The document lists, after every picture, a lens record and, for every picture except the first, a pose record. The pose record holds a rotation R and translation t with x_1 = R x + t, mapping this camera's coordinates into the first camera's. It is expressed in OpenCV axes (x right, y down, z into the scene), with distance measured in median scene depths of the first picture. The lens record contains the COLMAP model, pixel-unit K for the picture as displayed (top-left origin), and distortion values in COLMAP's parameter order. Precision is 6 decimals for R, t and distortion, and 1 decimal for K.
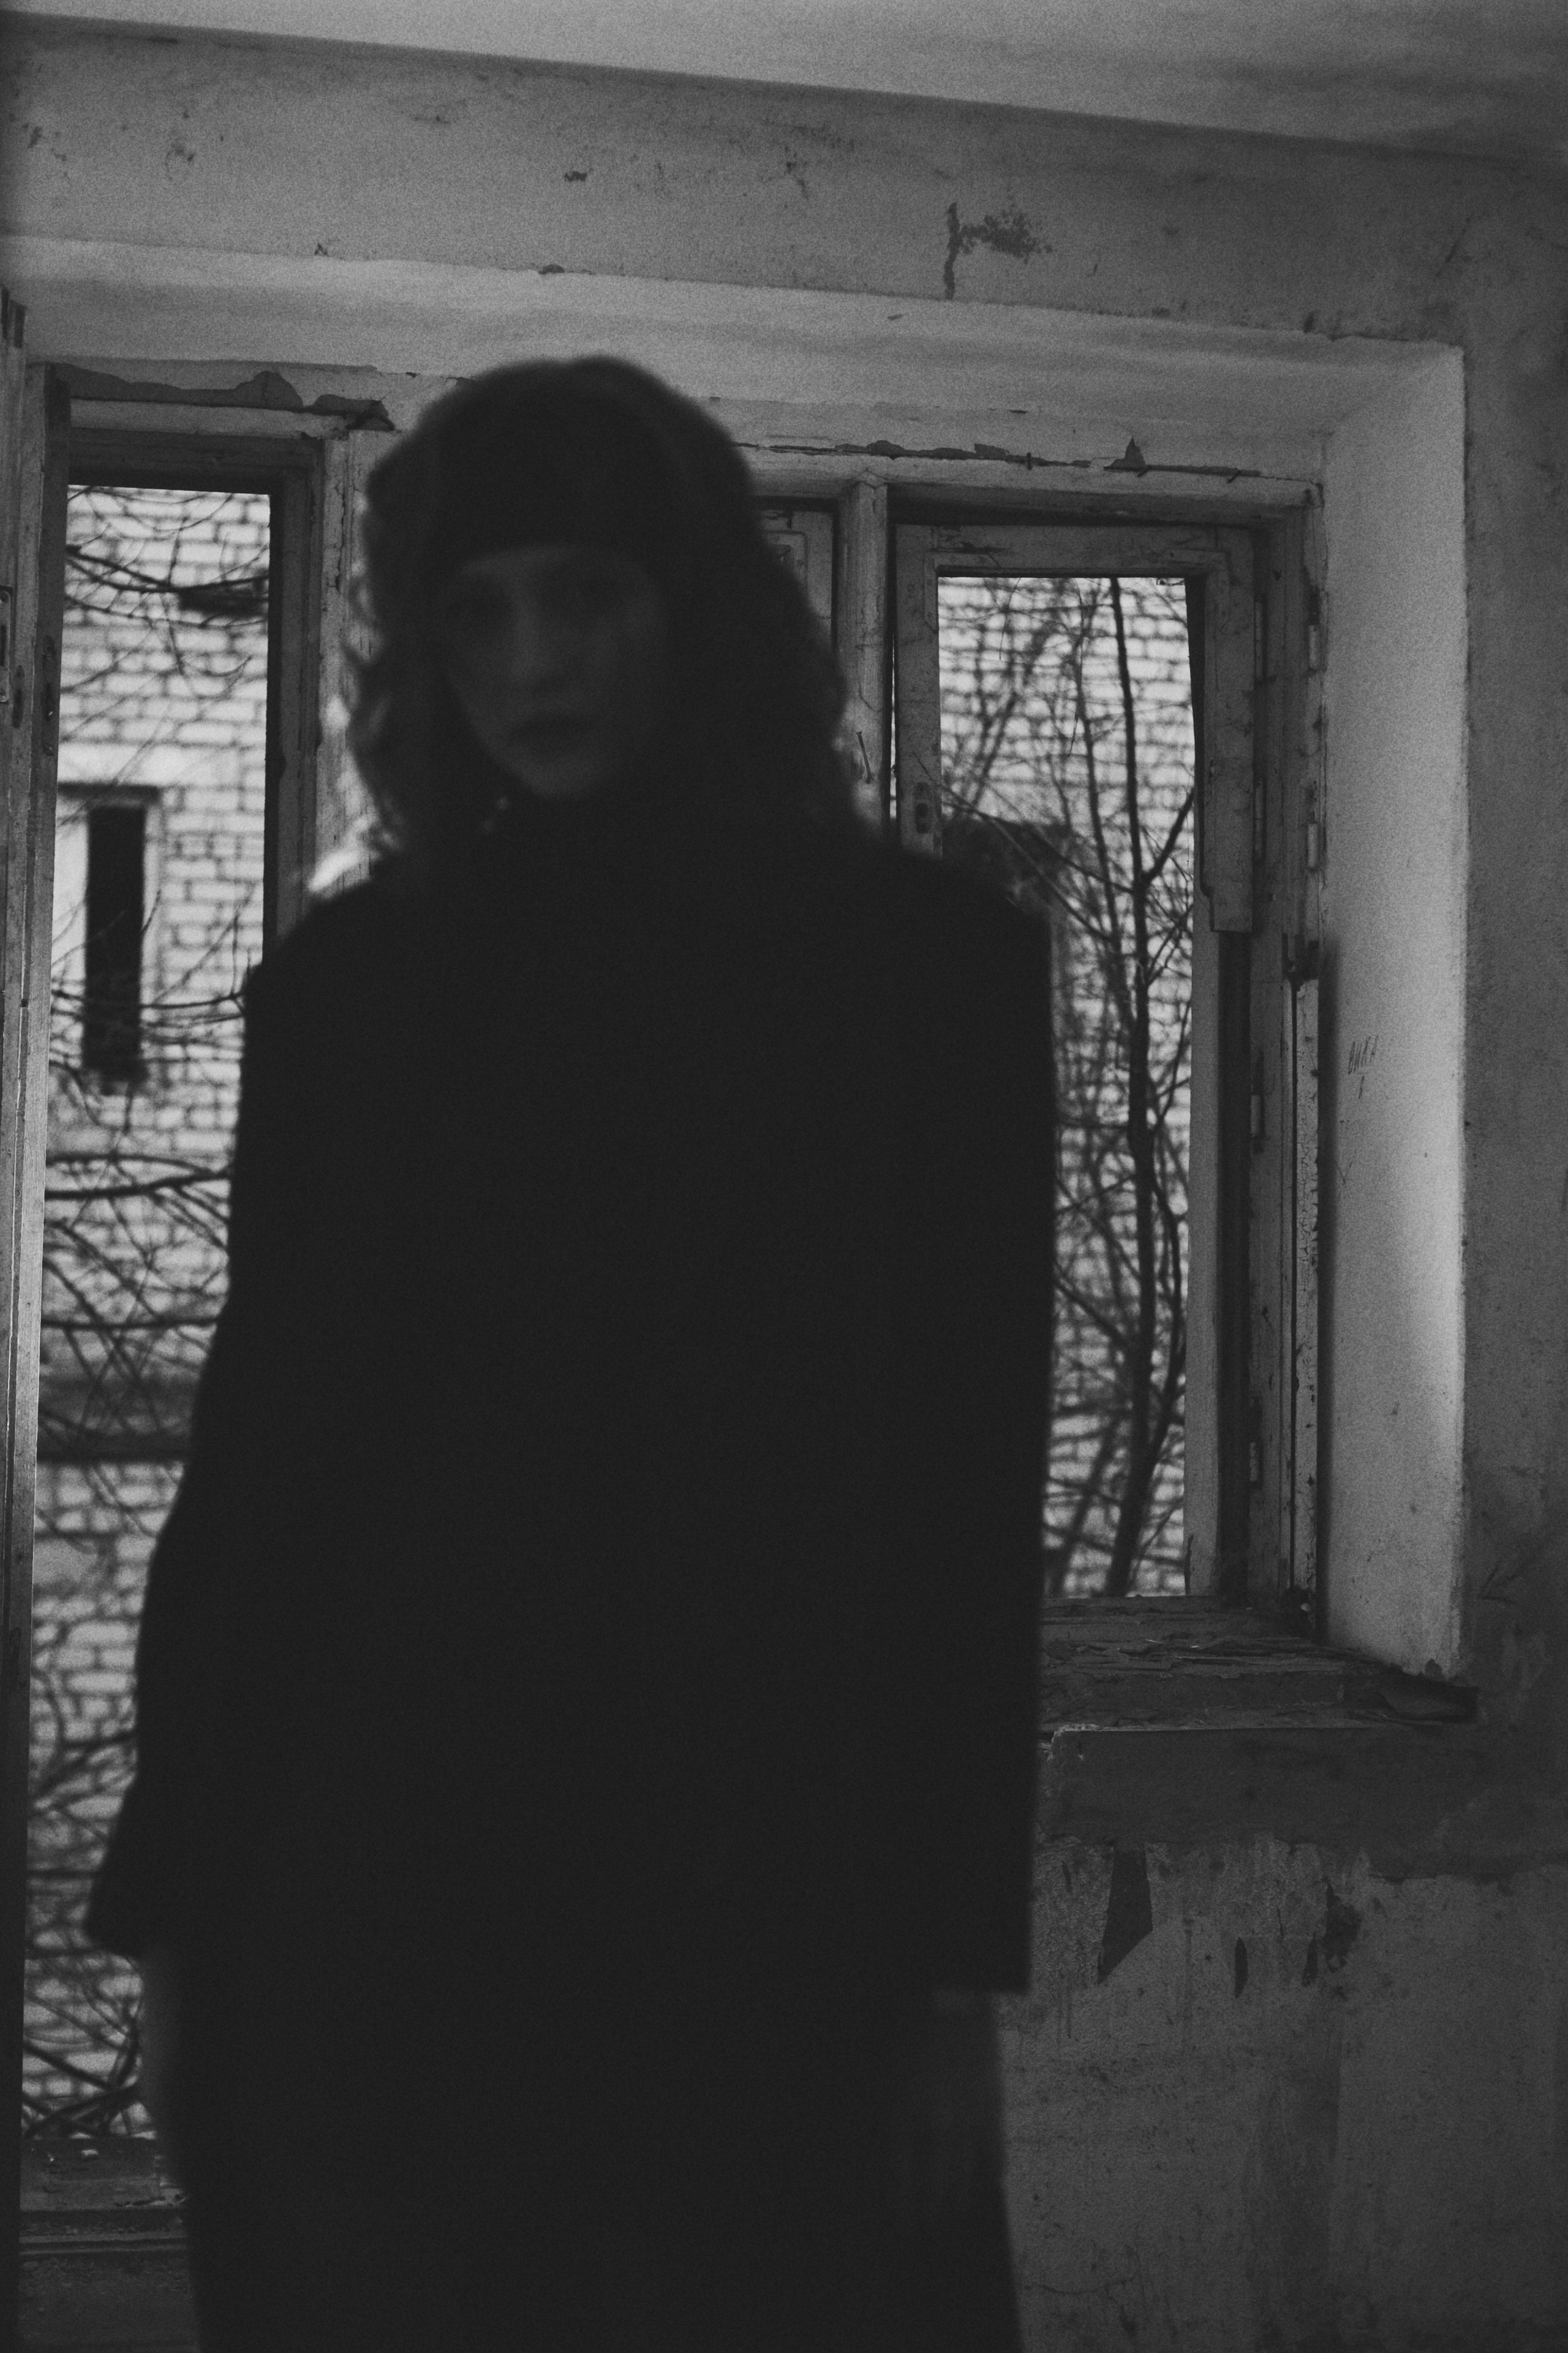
lens RADIAL K [[3382.8, 0, 784.0], [0, 3382.8, 1176.5], [0, 0, 1]] dist [-0.095645, -0.066298]
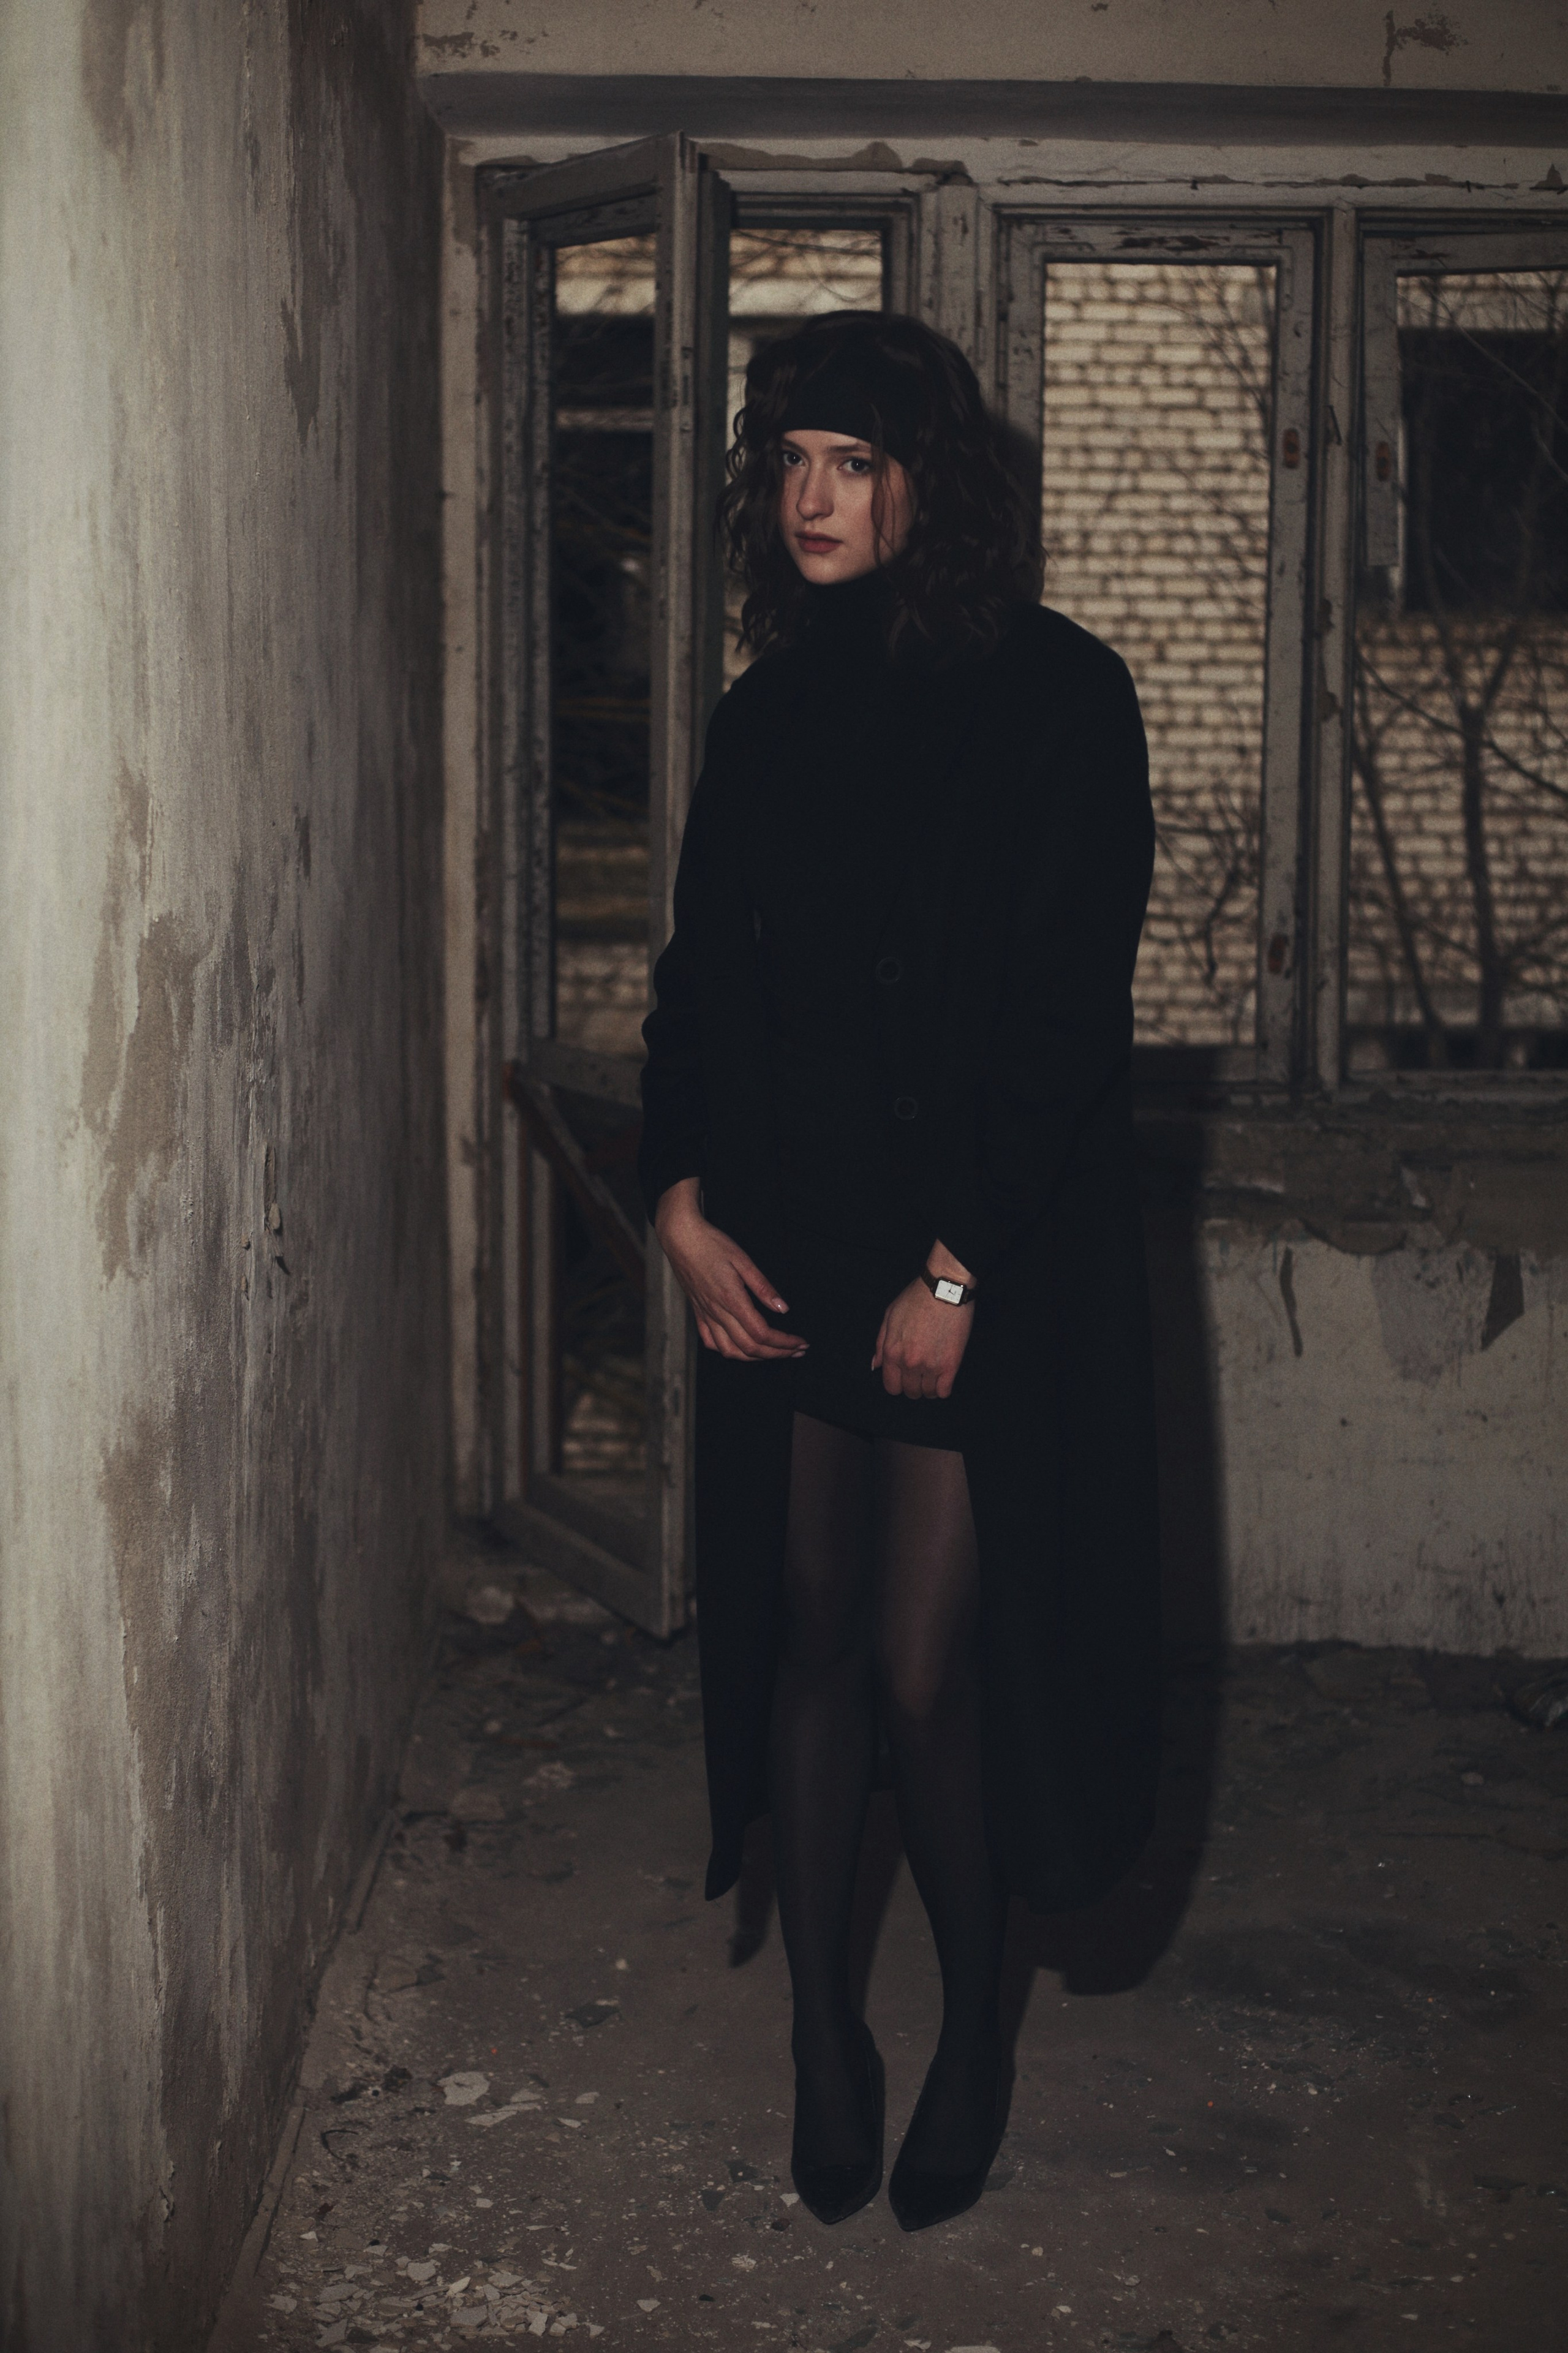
lens RADIAL K [[3402.6, 0, 784.0], [0, 3402.6, 1176.5], [0, 0, 1]] dist [-0.095288, -0.099000]
pose [[0.980643, 0.019771, -0.194804, 0.076485], [0.010412, 0.988216, 0.152709, -0.040088], [0.195528, -0.151782, 0.968881, -0.353643]]
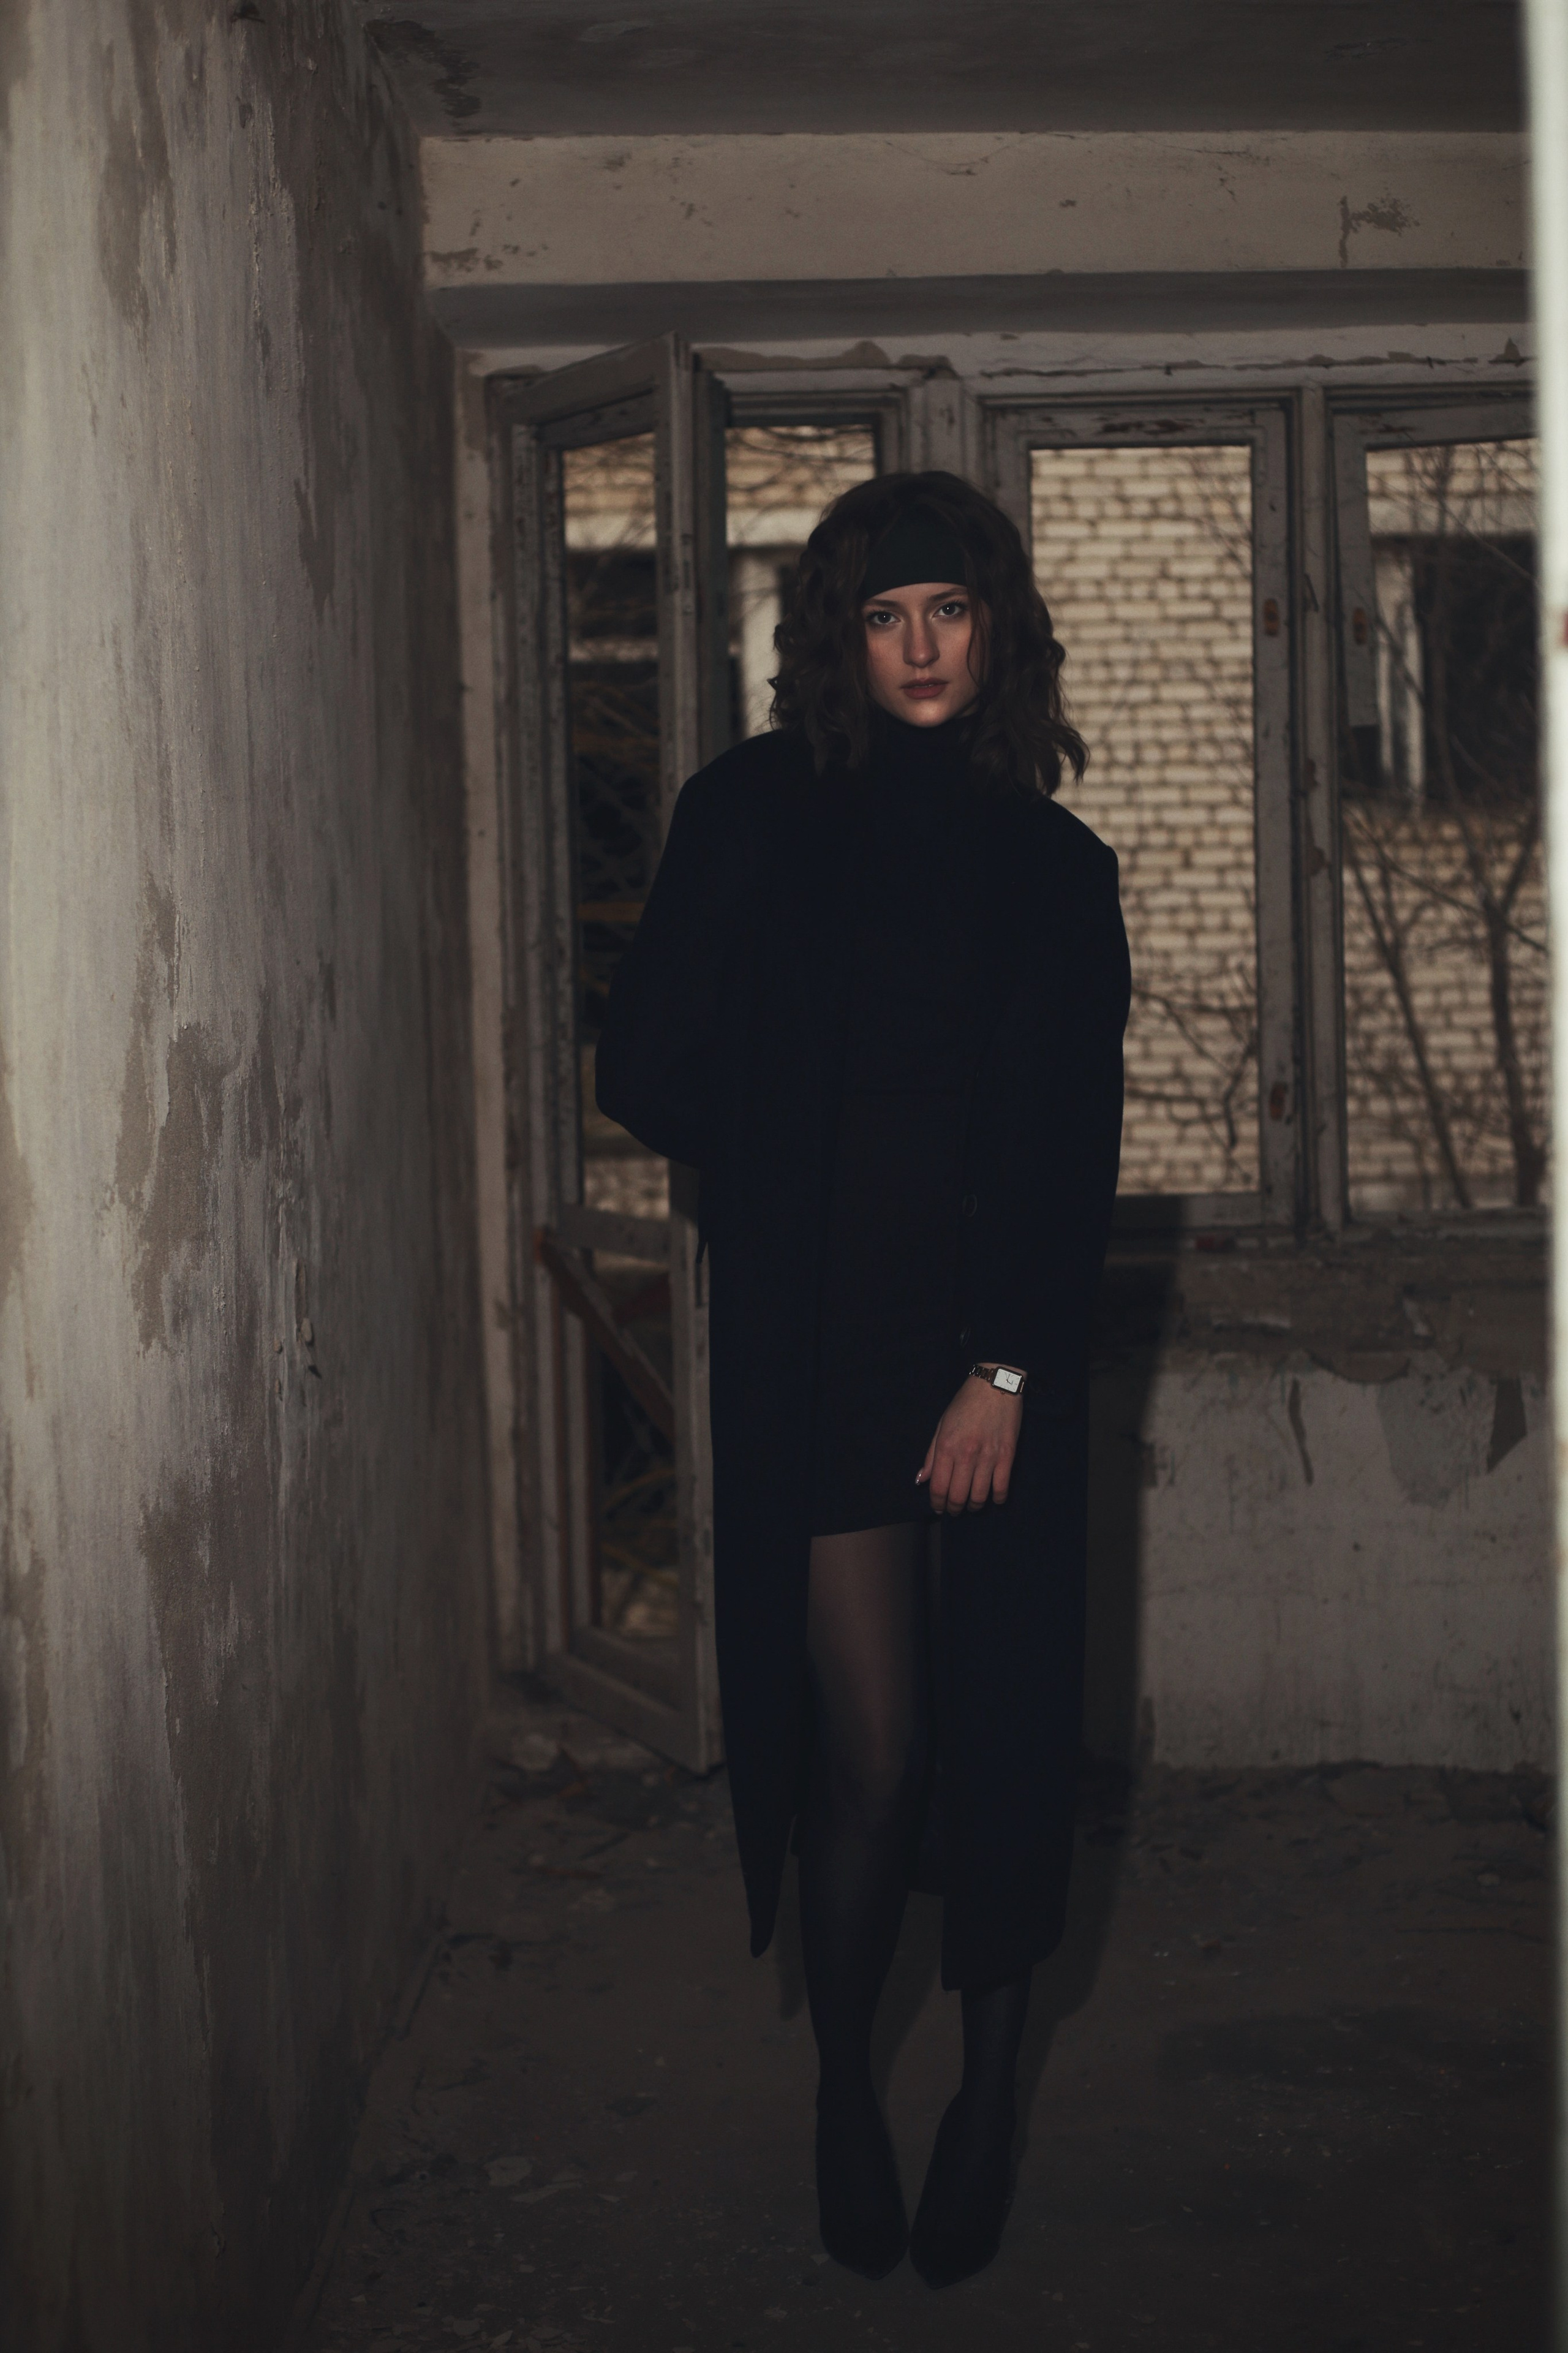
lens RADIAL K [[3402.6, 0, 784.0], [0, 3402.6, 1176.5], [0, 0, 1]] dist [-0.095288, -0.099000]
pose [[0.977190, -0.024634, -0.210934, 0.100188], [0.043055, 0.995603, 0.083189, -0.013161], [0.207957, -0.090373, 0.973954, -0.402748]]
